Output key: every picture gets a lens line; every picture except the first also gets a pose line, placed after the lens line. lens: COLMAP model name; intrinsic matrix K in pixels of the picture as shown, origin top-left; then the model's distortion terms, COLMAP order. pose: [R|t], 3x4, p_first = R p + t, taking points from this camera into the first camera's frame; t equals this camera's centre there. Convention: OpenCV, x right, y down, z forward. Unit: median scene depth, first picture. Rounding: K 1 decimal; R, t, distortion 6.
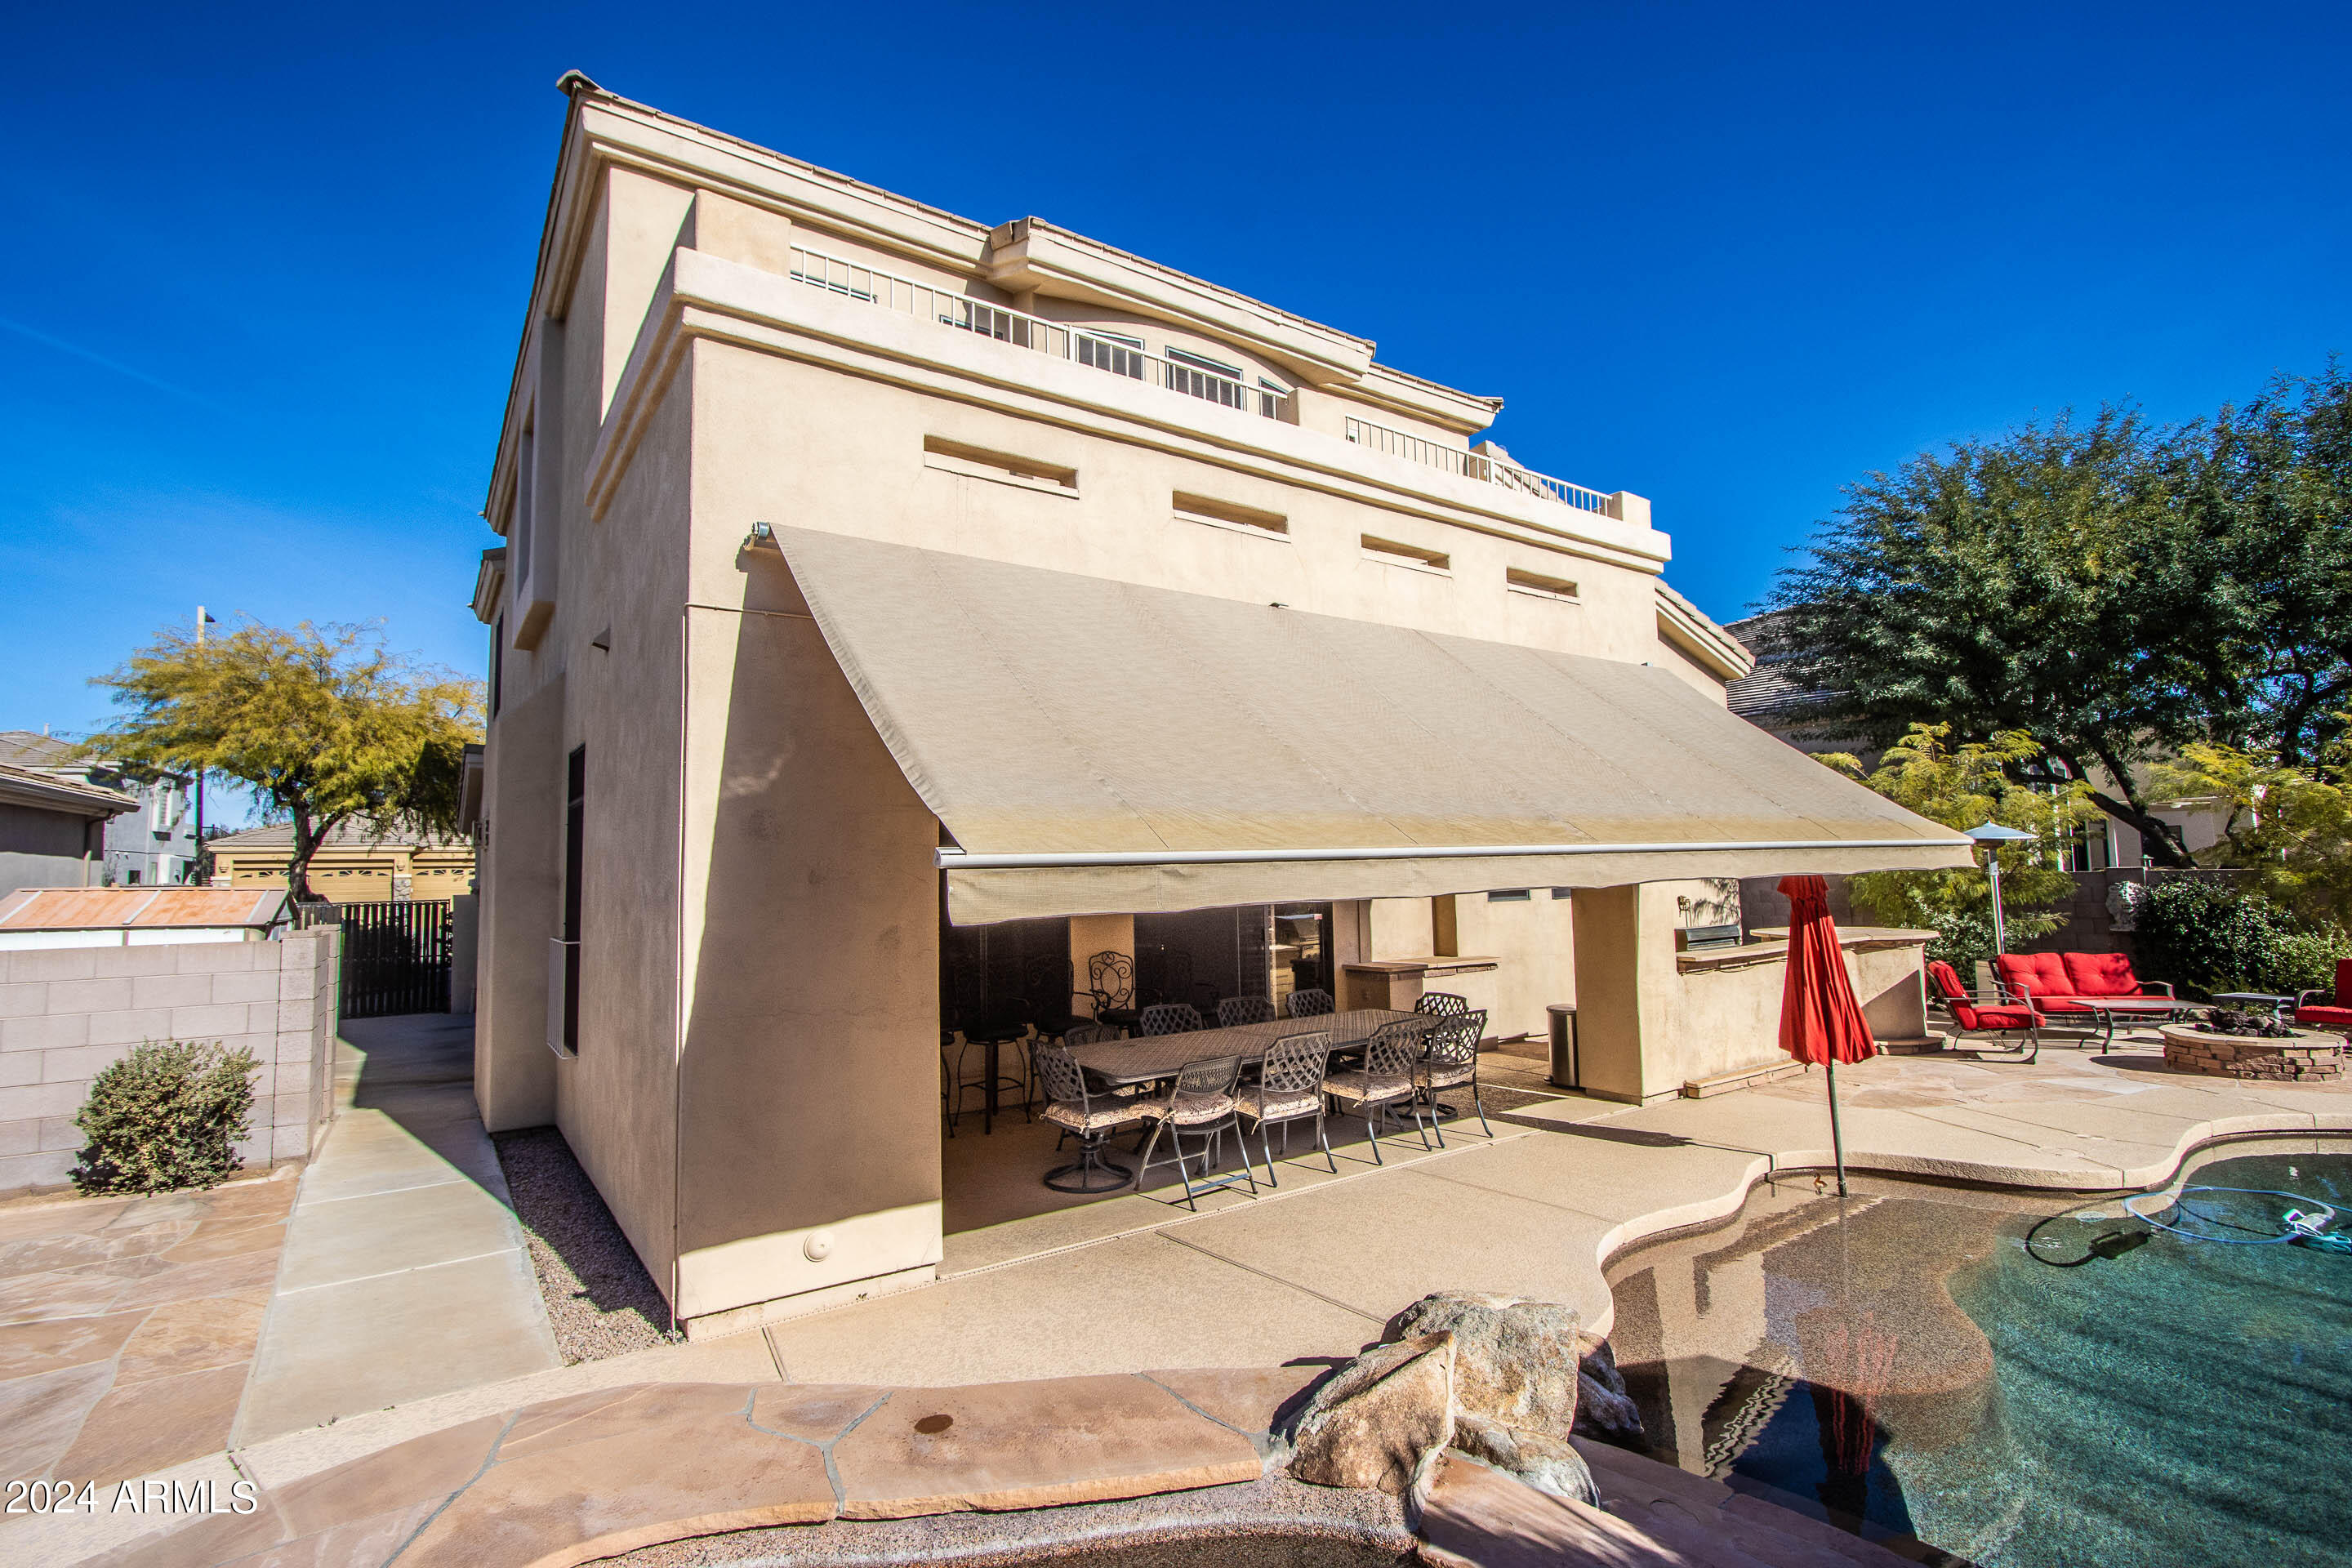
lens RADIAL K [[1107.4, 0, 1197.1], [0, 1107.4, 769.4], [0, 0, 1]] dist [-0.012960, -0.000008]
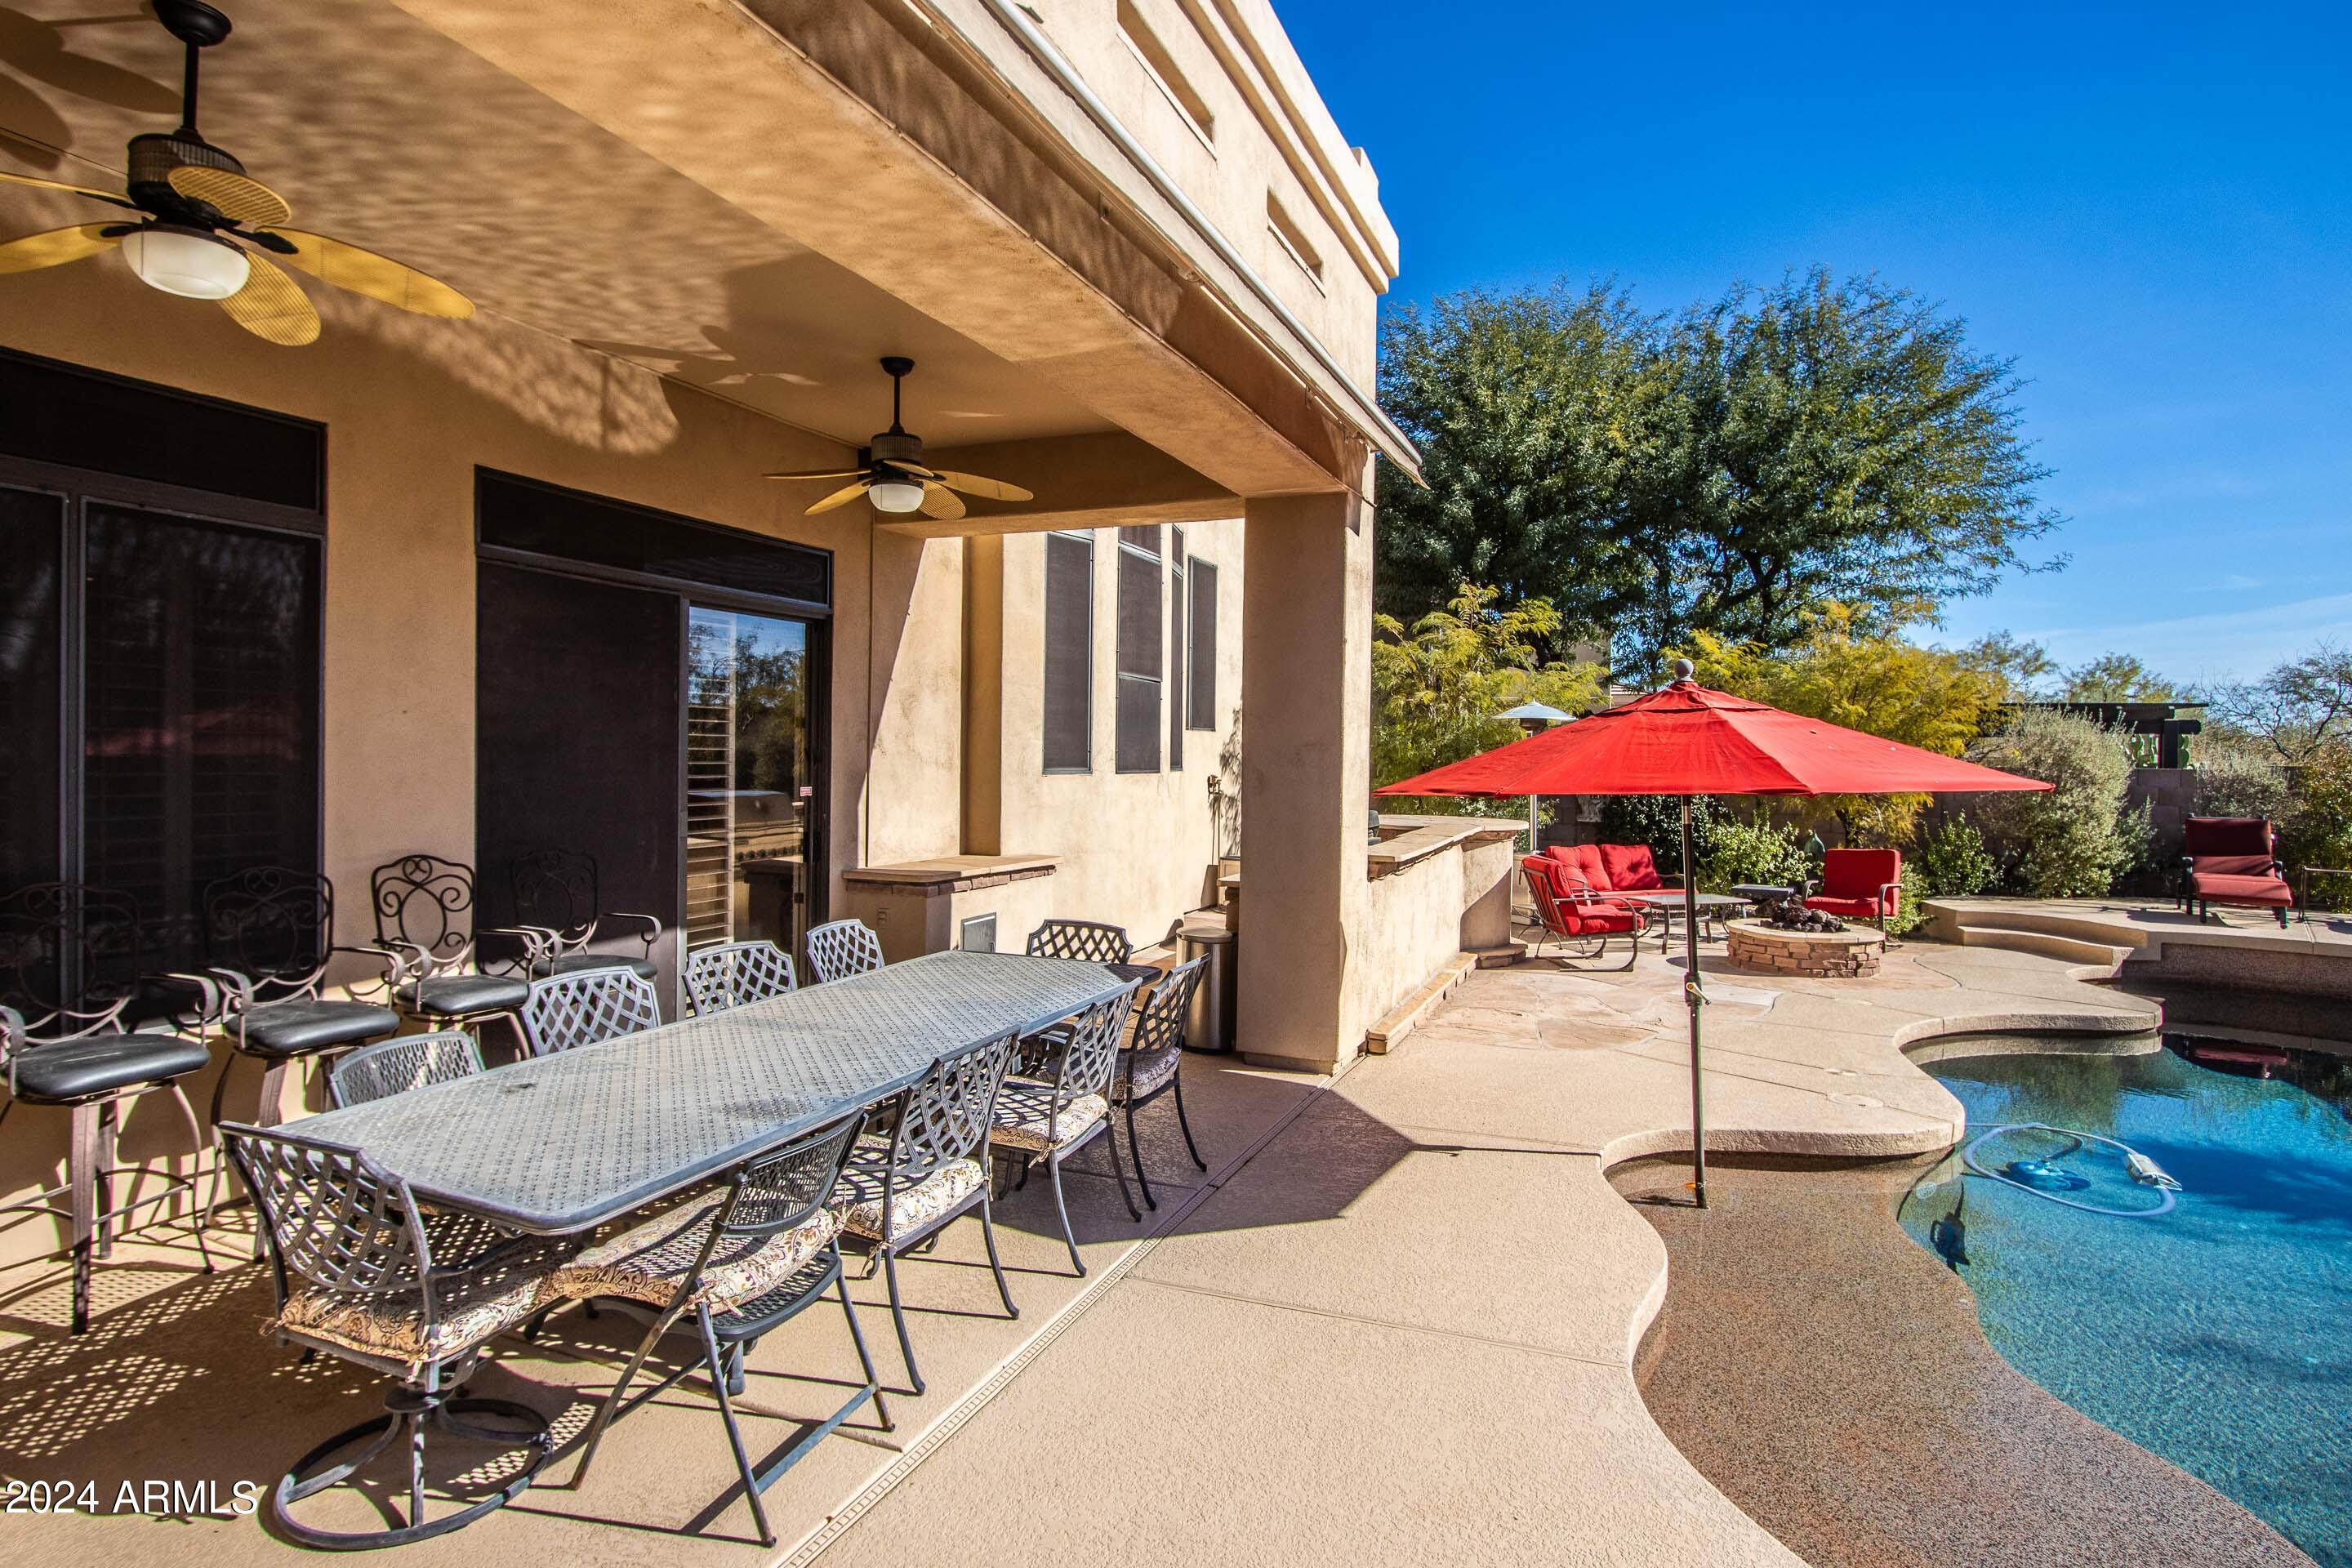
lens RADIAL K [[1244.4, 0, 1167.9], [0, 1244.4, 768.8], [0, 0, 1]] dist [-0.010600, -0.000375]
pose [[0.864341, 0.023939, 0.502337, -0.065426], [-0.076374, 0.993529, 0.084066, 0.056023], [-0.497074, -0.111027, 0.860576, 0.371724]]
